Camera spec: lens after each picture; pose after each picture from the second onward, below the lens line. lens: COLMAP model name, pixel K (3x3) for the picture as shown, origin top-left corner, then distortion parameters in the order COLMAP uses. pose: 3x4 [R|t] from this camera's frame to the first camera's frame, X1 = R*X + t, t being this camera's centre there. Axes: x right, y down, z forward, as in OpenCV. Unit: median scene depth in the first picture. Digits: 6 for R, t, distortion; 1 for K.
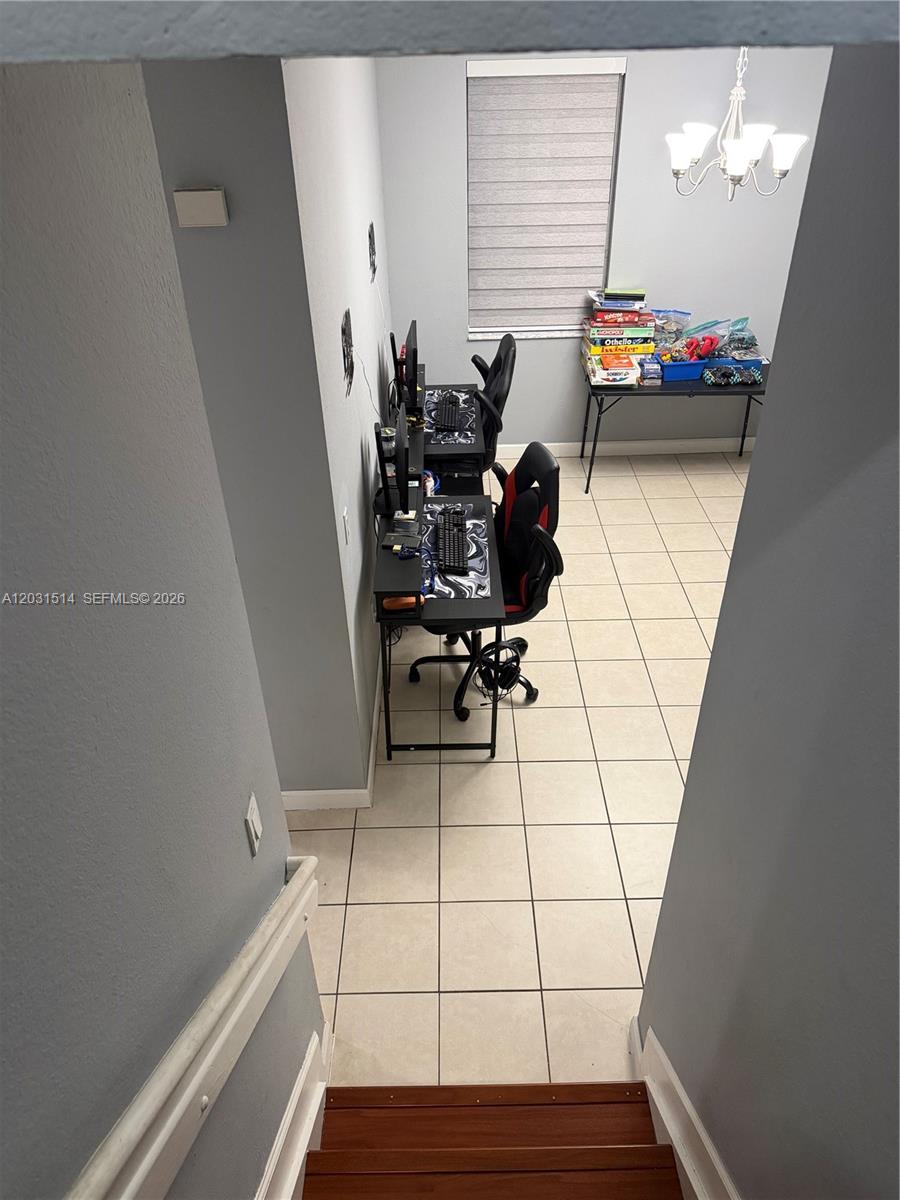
lens RADIAL K [[854.5, 0, 469.9], [0, 854.5, 599.5], [0, 0, 1]] dist [0.043368, -0.056471]
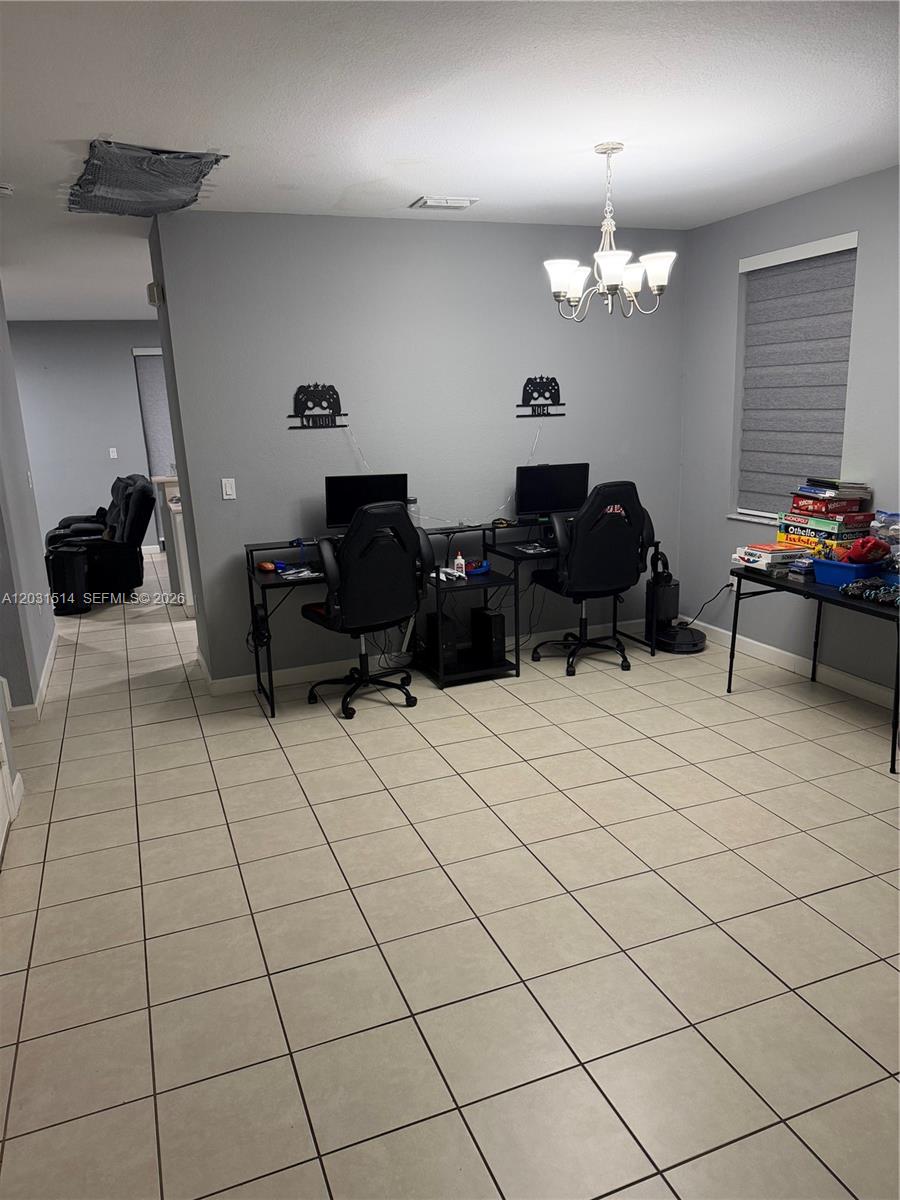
lens RADIAL K [[846.1, 0, 449.0], [0, 846.1, 608.7], [0, 0, 1]] dist [0.066785, -0.085879]
pose [[0.352483, 0.231940, -0.906620, 0.834789], [-0.518277, 0.855039, 0.017244, -0.071638], [0.779195, 0.463802, 0.421596, 0.416817]]
